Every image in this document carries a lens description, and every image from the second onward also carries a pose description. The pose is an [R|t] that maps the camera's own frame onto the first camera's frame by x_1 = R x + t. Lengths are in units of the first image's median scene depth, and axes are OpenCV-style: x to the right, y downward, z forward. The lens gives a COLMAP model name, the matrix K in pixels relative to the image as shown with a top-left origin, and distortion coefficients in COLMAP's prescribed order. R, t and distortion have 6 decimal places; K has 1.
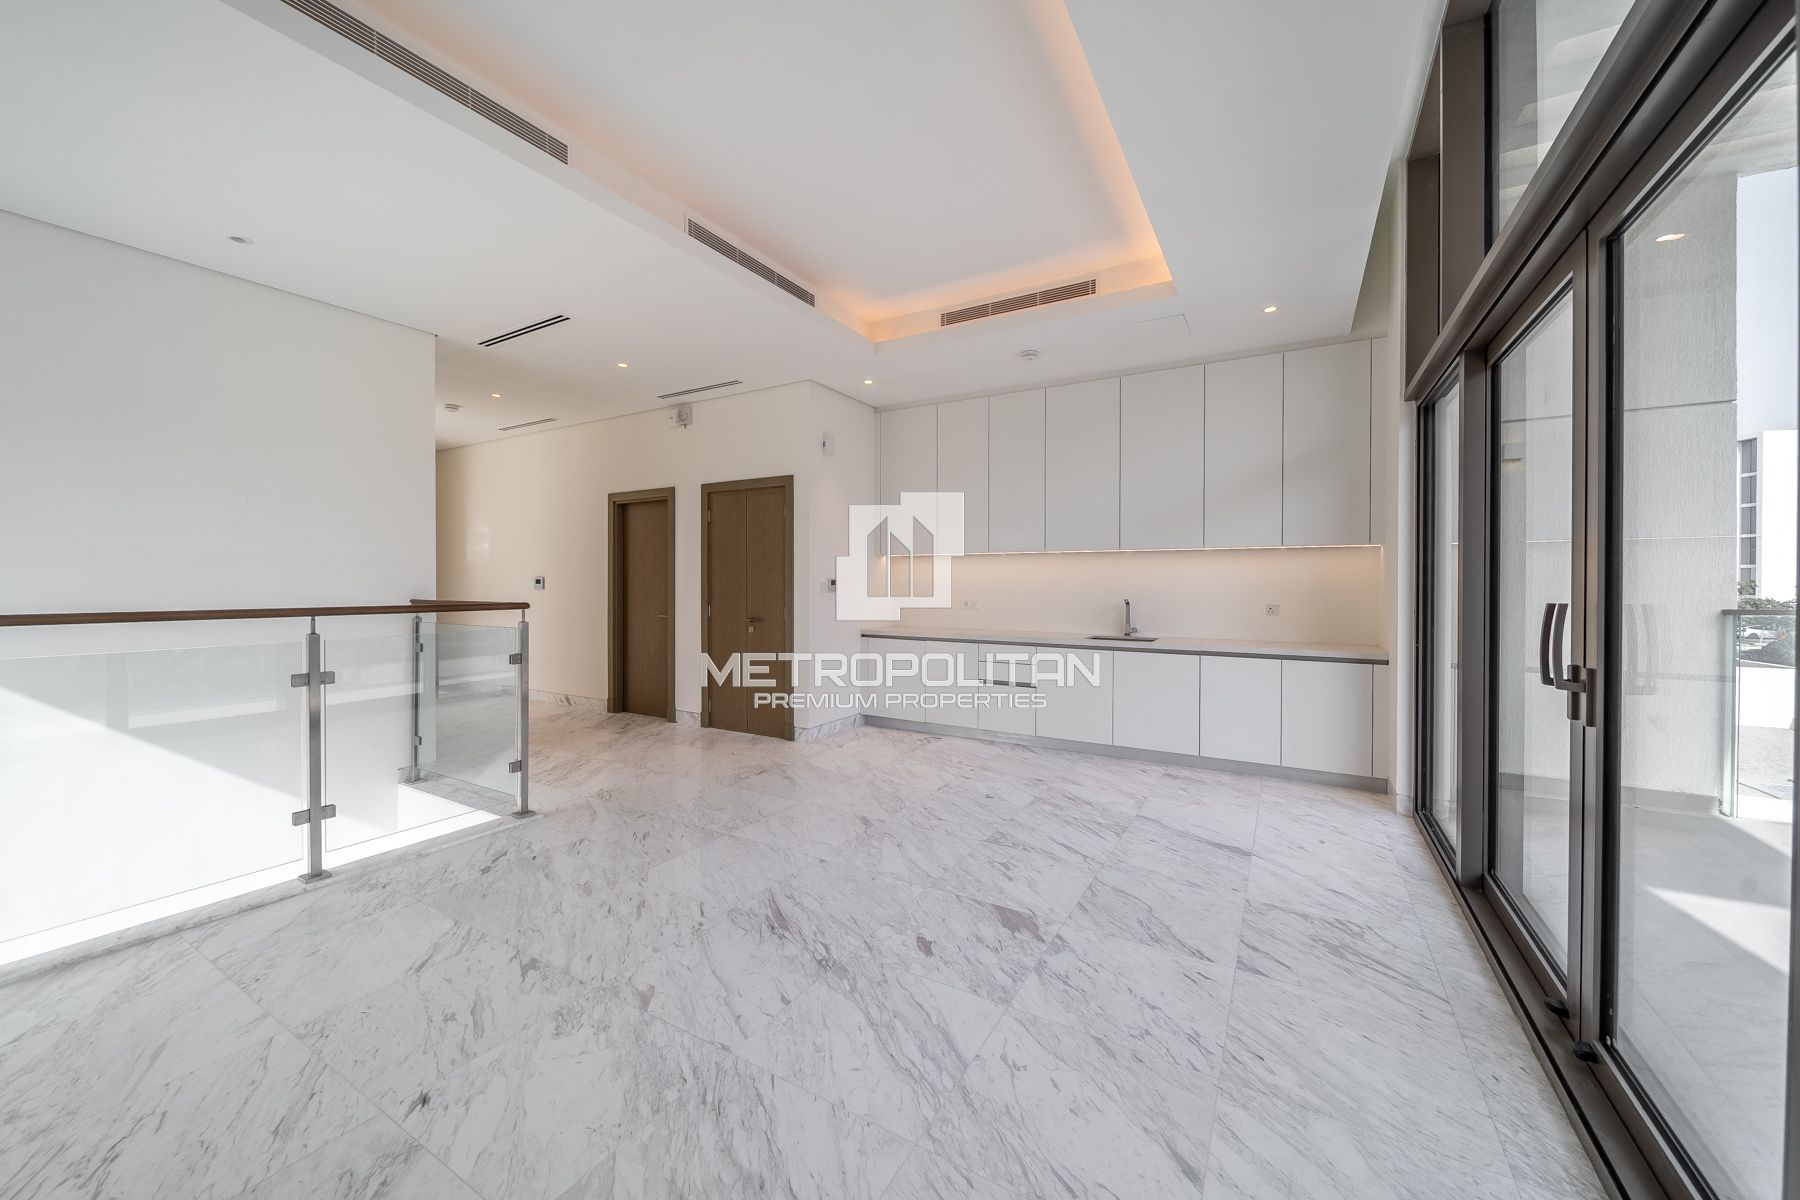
lens RADIAL K [[642.0, 0, 908.2], [0, 642.0, 593.2], [0, 0, 1]] dist [0.001417, -0.002822]
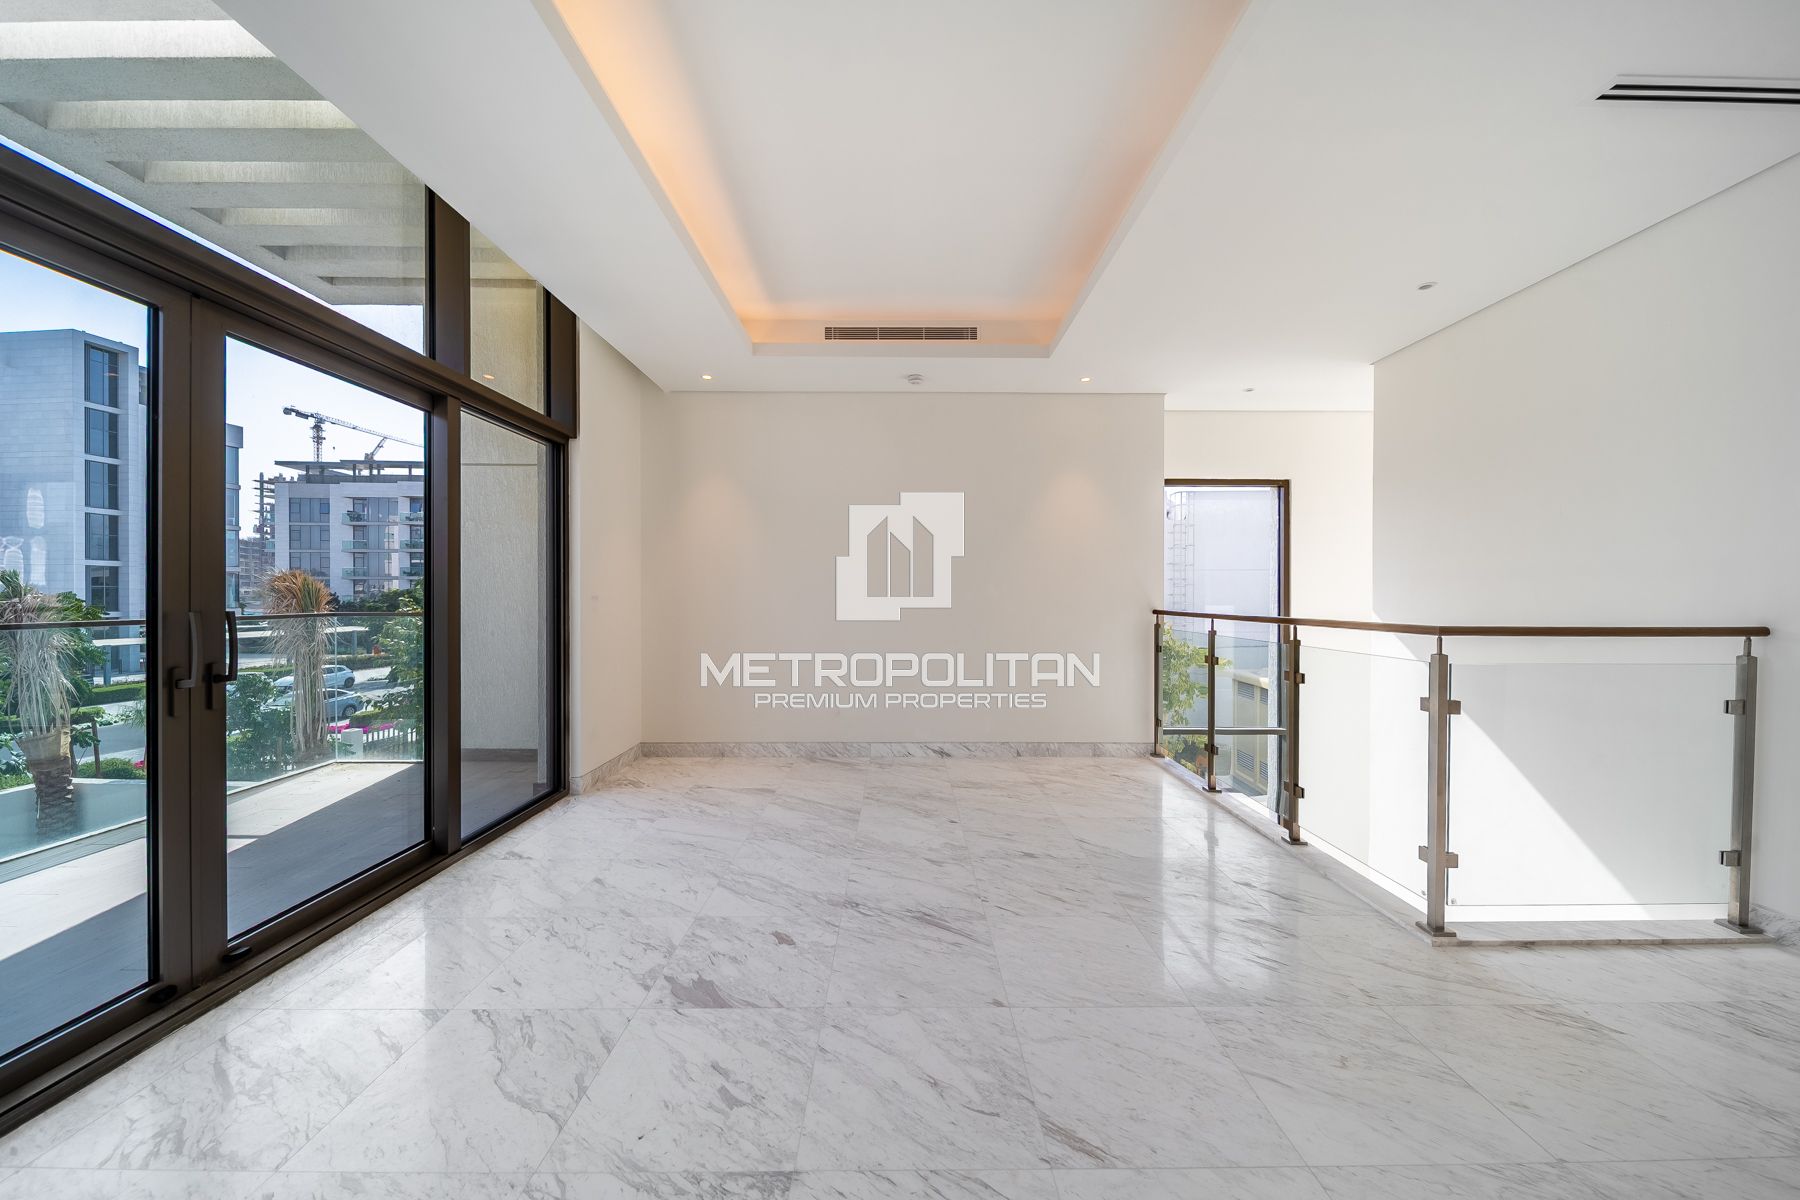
lens RADIAL K [[642.0, 0, 908.2], [0, 642.0, 593.2], [0, 0, 1]] dist [0.001417, -0.002822]
pose [[-0.857760, -0.005407, -0.514022, 0.389975], [-0.011886, 0.999886, 0.009318, -0.034406], [0.513913, 0.014103, -0.857726, 1.968088]]
